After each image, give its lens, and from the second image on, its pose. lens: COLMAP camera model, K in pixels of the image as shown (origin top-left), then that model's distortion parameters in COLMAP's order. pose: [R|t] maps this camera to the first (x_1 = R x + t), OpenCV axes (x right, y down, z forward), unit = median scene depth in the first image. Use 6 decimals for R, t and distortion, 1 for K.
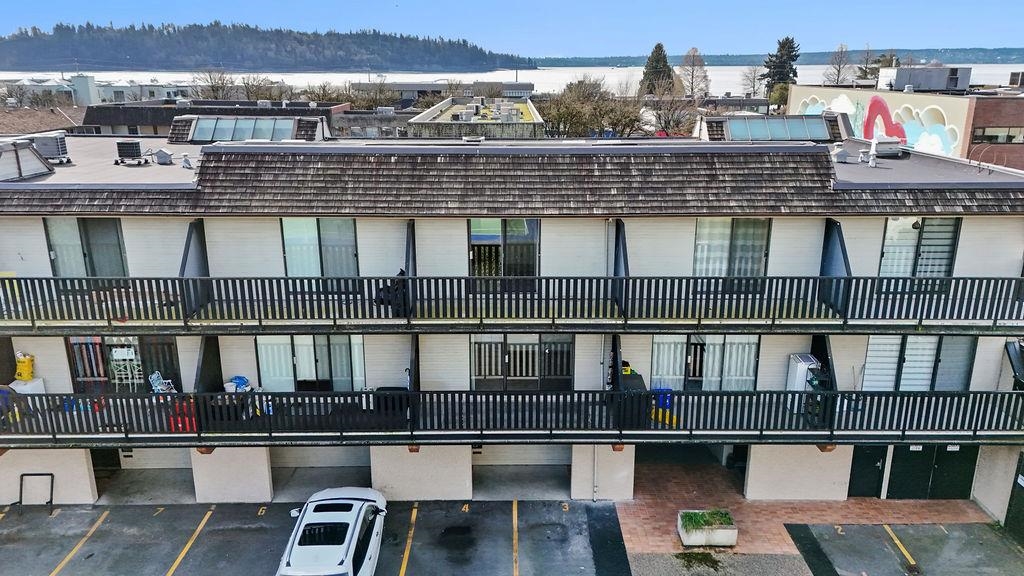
lens RADIAL K [[748.4, 0, 512.0], [0, 748.4, 288.0], [0, 0, 1]] dist [0.094007, -0.092088]
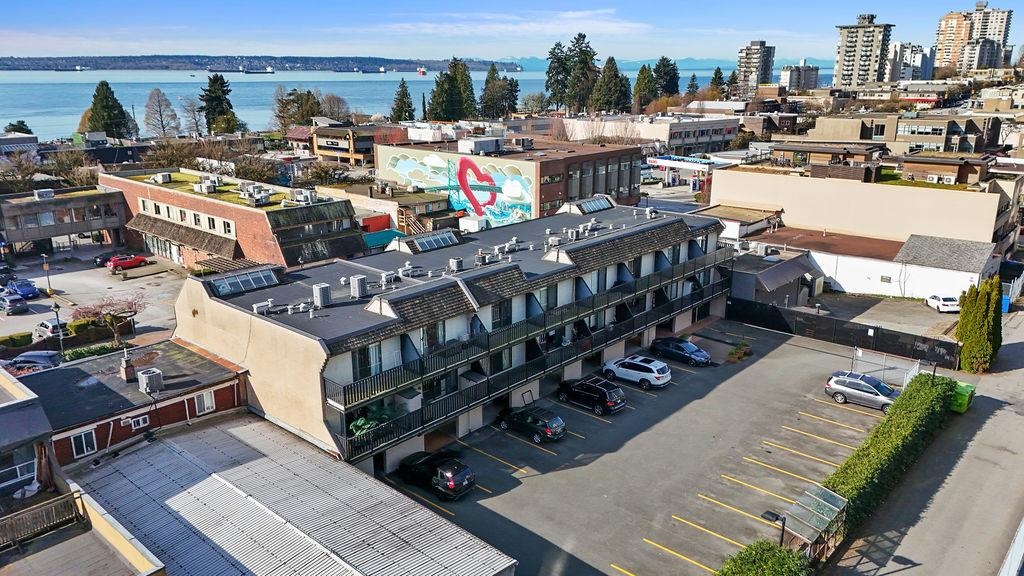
lens RADIAL K [[748.4, 0, 512.0], [0, 748.4, 288.0], [0, 0, 1]] dist [0.094007, -0.092088]
pose [[0.675758, -0.207769, 0.707236, -2.403891], [0.211405, 0.973776, 0.084076, -0.313484], [-0.706158, 0.092698, 0.701960, -0.734982]]
